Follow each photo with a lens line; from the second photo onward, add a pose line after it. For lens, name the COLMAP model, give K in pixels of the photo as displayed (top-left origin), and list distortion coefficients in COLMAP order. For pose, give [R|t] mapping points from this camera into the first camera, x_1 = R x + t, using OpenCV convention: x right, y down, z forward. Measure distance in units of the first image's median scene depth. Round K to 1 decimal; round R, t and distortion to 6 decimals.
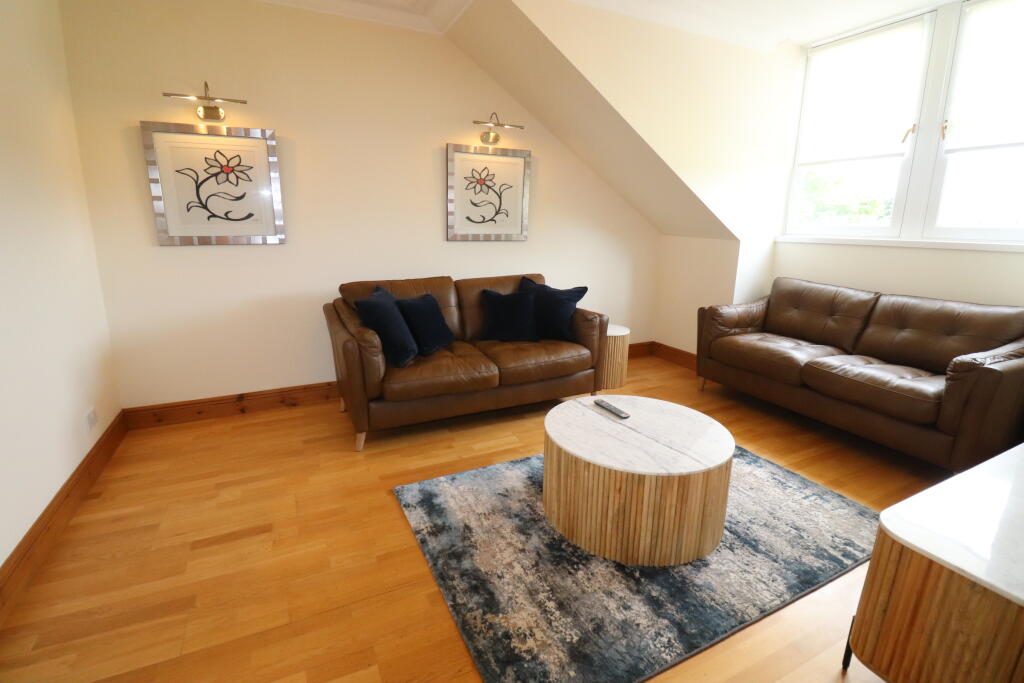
lens RADIAL K [[475.5, 0, 504.1], [0, 475.5, 327.9], [0, 0, 1]] dist [-0.007959, -0.000829]
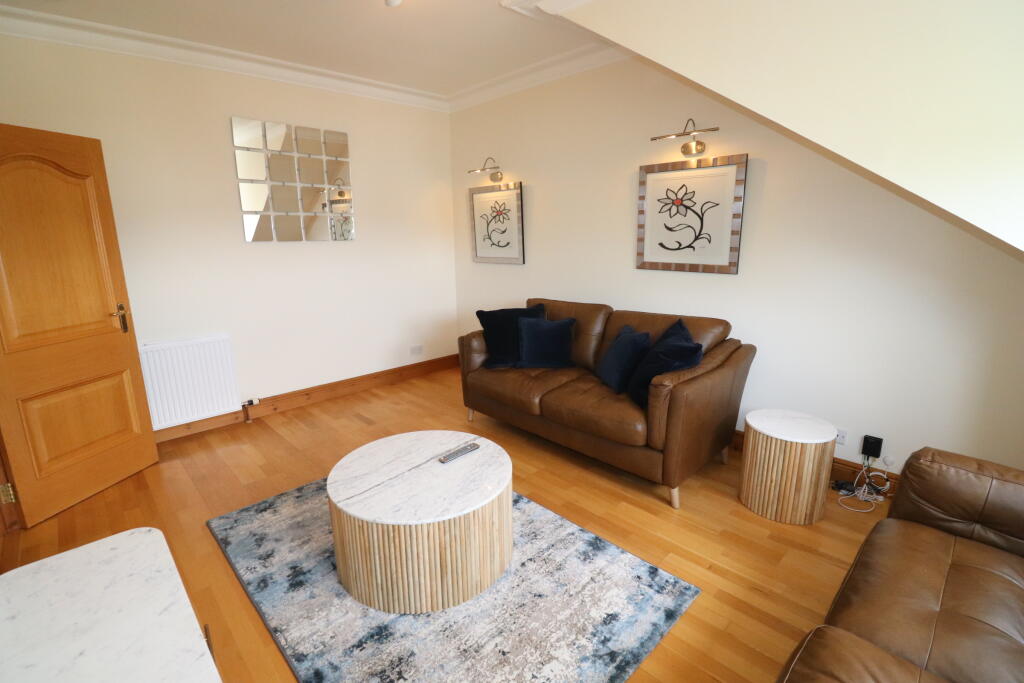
lens RADIAL K [[475.5, 0, 504.1], [0, 475.5, 327.9], [0, 0, 1]] dist [-0.007959, -0.000829]
pose [[0.301595, 0.174794, -0.937277, 0.736303], [-0.184906, 0.975110, 0.122351, -0.140465], [0.935334, 0.136407, 0.326408, 0.481357]]
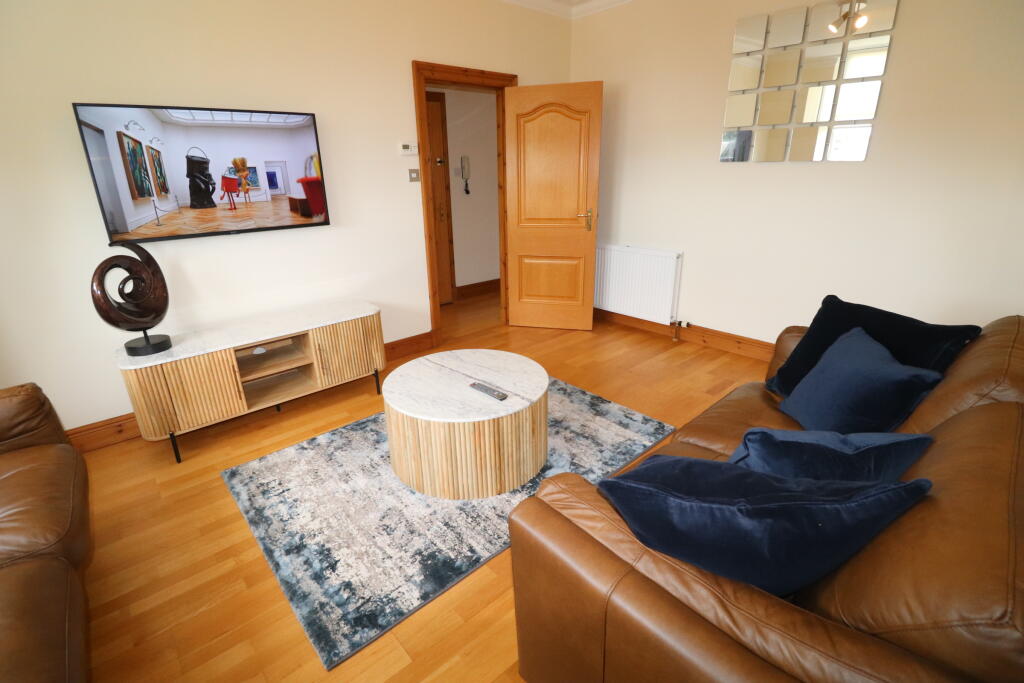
lens RADIAL K [[475.5, 0, 504.1], [0, 475.5, 327.9], [0, 0, 1]] dist [-0.007959, -0.000829]
pose [[-0.963669, 0.093022, -0.250379, 0.276937], [-0.046698, 0.864283, 0.500834, -0.270482], [0.262987, 0.494330, -0.828538, 1.136124]]
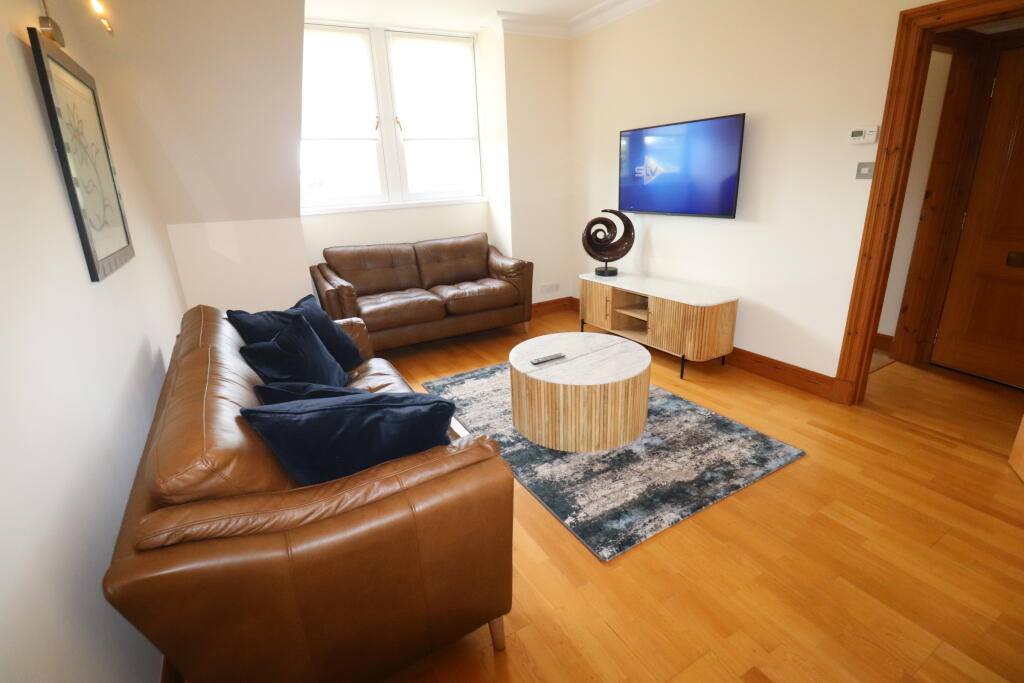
lens RADIAL K [[475.5, 0, 504.1], [0, 475.5, 327.9], [0, 0, 1]] dist [-0.007959, -0.000829]
pose [[-0.064095, -0.309496, 0.948738, -0.556220], [0.255814, 0.913831, 0.315391, -0.191923], [-0.964599, 0.262915, 0.020602, 0.696720]]
